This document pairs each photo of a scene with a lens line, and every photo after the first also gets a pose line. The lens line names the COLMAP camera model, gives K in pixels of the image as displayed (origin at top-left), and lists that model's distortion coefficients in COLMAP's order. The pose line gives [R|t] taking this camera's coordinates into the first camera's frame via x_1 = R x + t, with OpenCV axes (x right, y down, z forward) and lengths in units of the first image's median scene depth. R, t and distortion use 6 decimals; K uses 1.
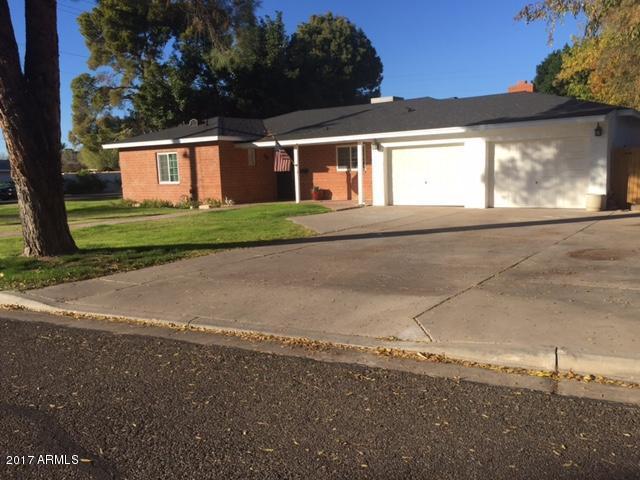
lens RADIAL K [[546.2, 0, 320.0], [0, 546.2, 240.0], [0, 0, 1]] dist [0.079714, -0.127200]
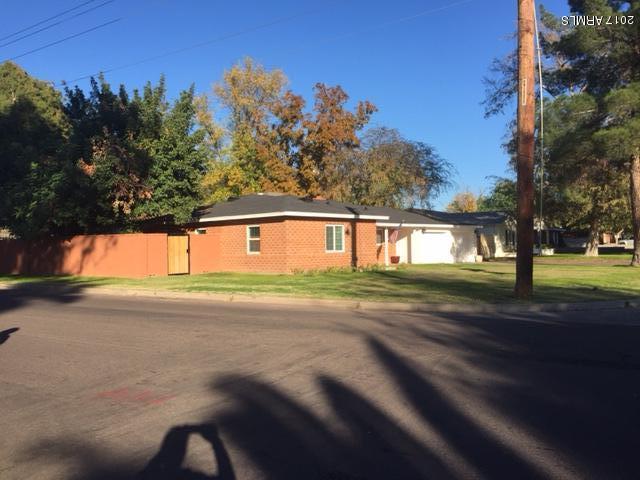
lens RADIAL K [[546.2, 0, 320.0], [0, 546.2, 240.0], [0, 0, 1]] dist [0.079714, -0.127200]
pose [[0.111095, 0.049501, 0.992576, -1.366134], [0.133142, 0.989014, -0.064226, -0.061787], [-0.984851, 0.139288, 0.103284, 0.919298]]
